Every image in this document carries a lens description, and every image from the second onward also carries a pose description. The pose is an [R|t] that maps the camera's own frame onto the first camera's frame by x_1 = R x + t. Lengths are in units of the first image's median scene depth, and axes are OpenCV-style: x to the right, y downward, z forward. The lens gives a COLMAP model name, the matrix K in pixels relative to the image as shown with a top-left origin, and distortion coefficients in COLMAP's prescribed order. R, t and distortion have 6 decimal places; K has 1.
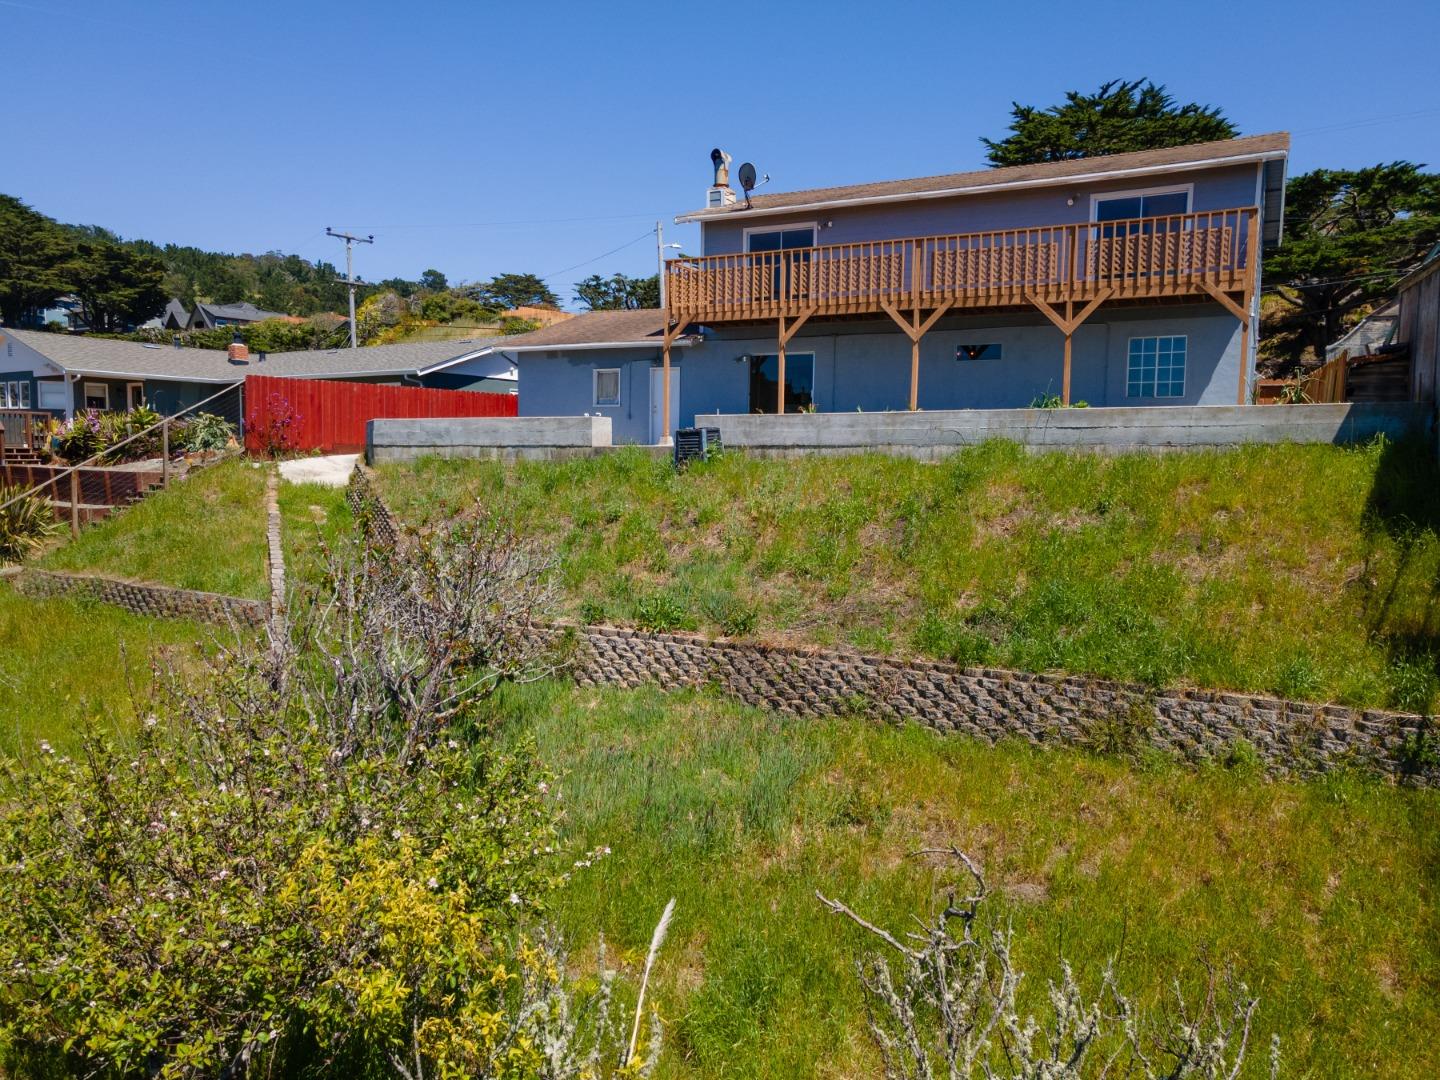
lens RADIAL K [[1048.1, 0, 728.7], [0, 1048.1, 531.6], [0, 0, 1]] dist [0.054545, -0.021329]
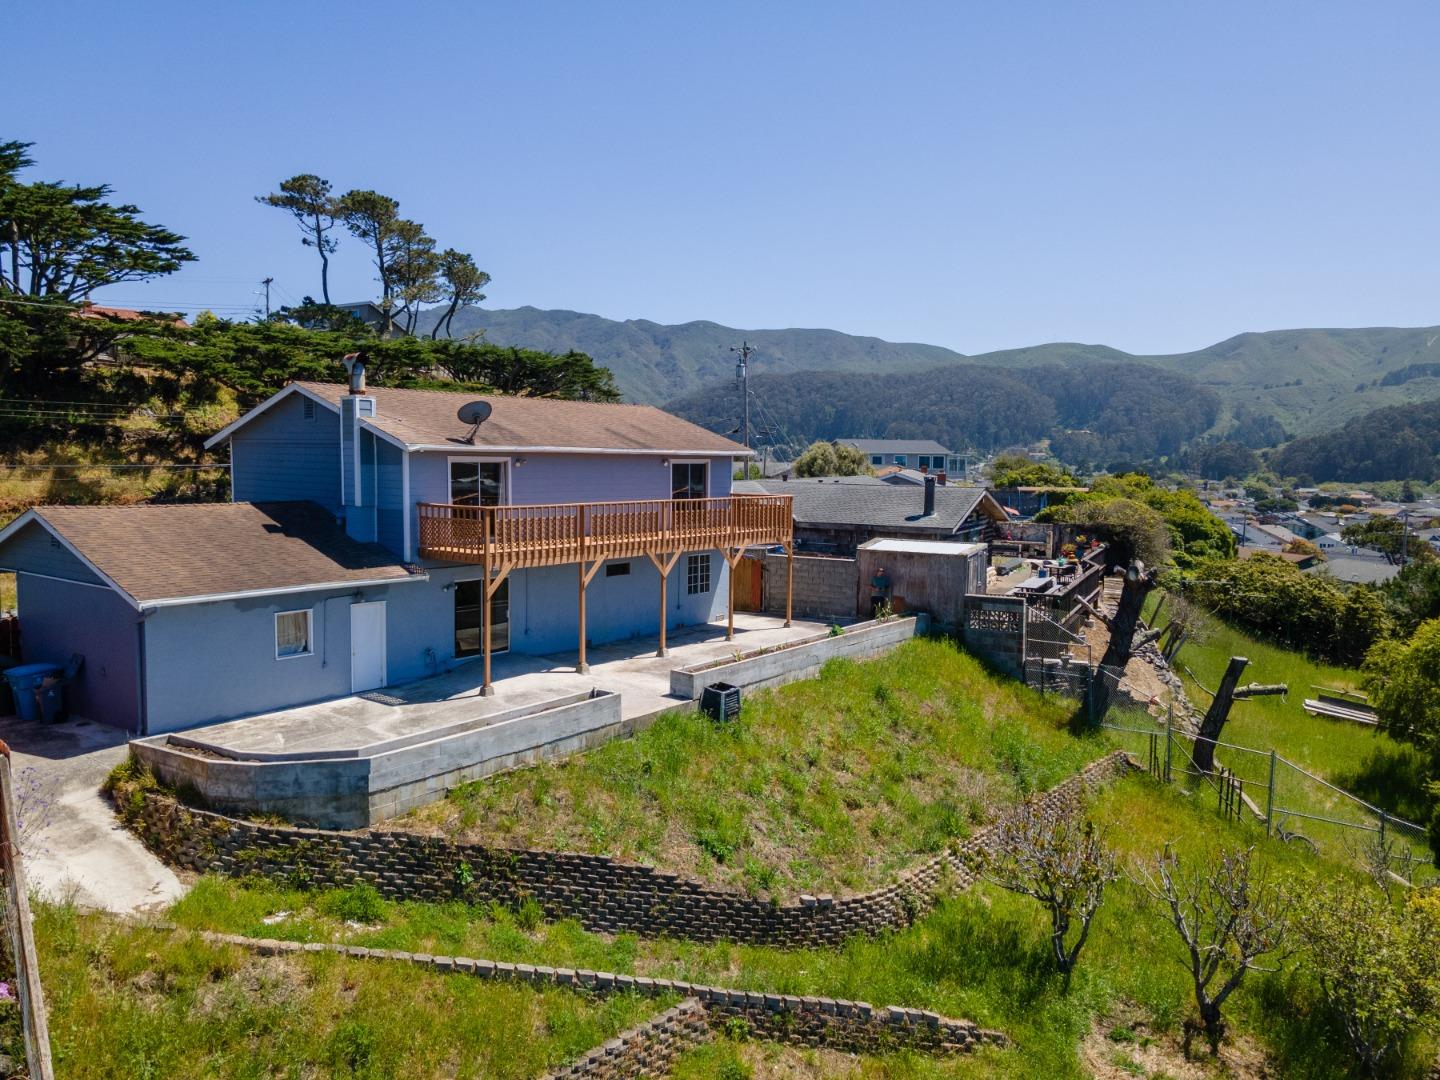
lens RADIAL K [[1057.7, 0, 723.3], [0, 1057.7, 543.5], [0, 0, 1]] dist [0.038194, 0.000550]
pose [[0.189911, -0.094760, 0.977218, -1.615907], [0.060756, 0.994558, 0.084635, -0.490653], [-0.979920, 0.043298, 0.194635, 1.001434]]
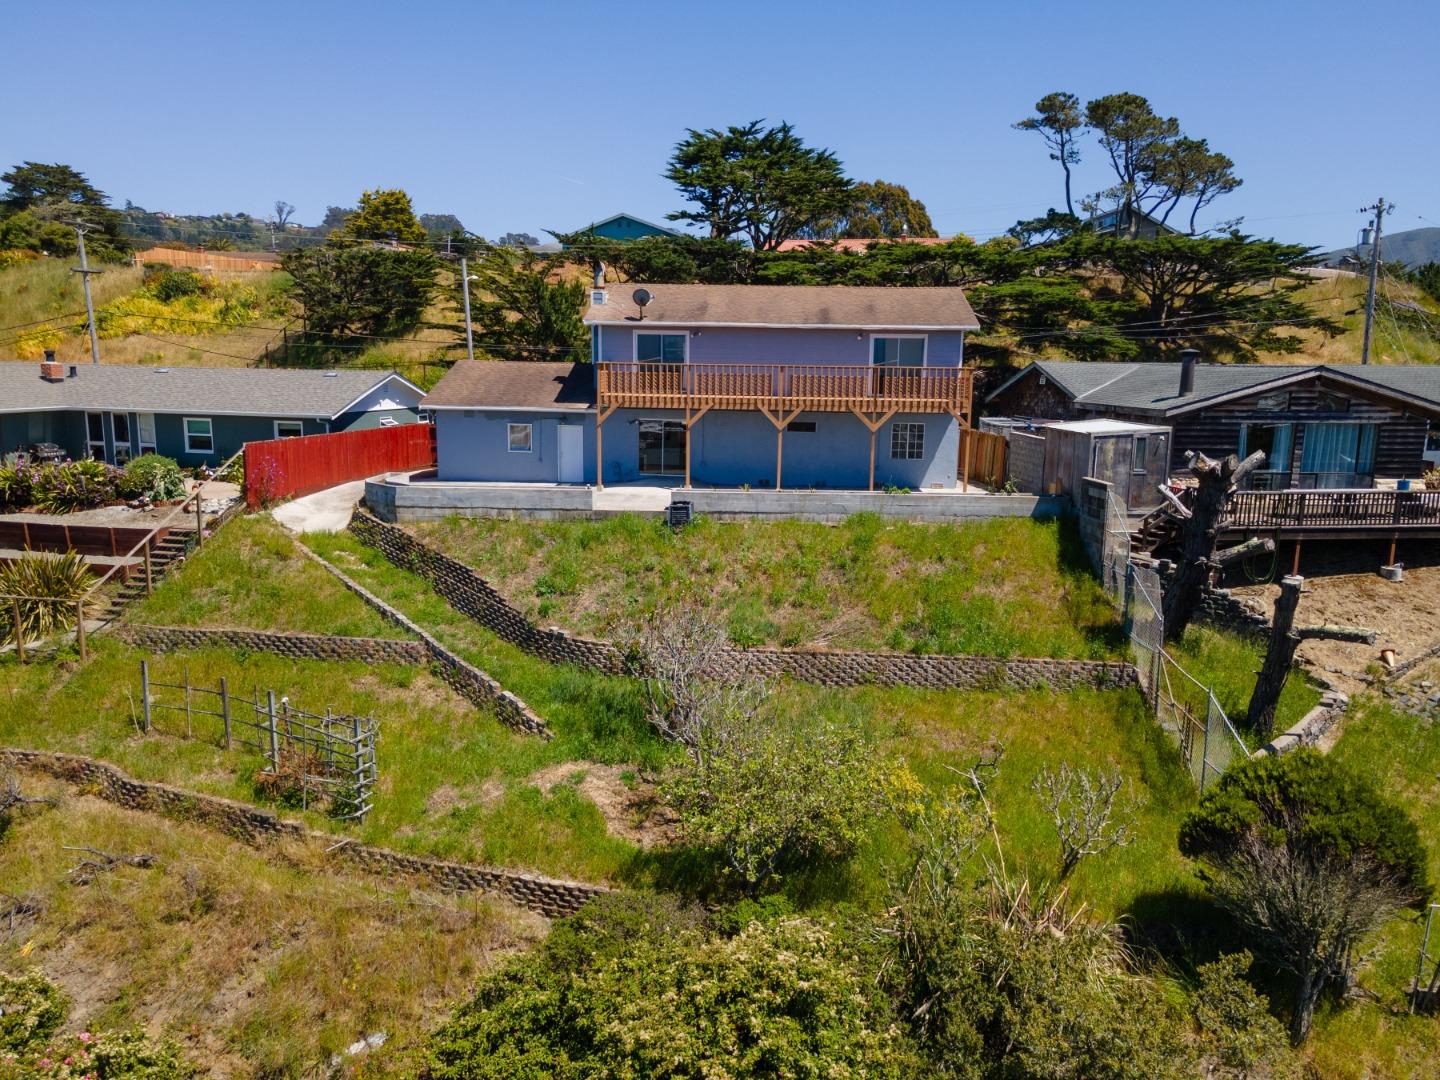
lens RADIAL K [[1048.1, 0, 721.9], [0, 1048.1, 537.9], [0, 0, 1]] dist [0.054545, -0.021329]
pose [[0.916545, -0.066836, 0.394306, -0.796987], [0.025485, 0.993694, 0.109195, -0.289202], [-0.399118, -0.090033, 0.912469, -0.621907]]
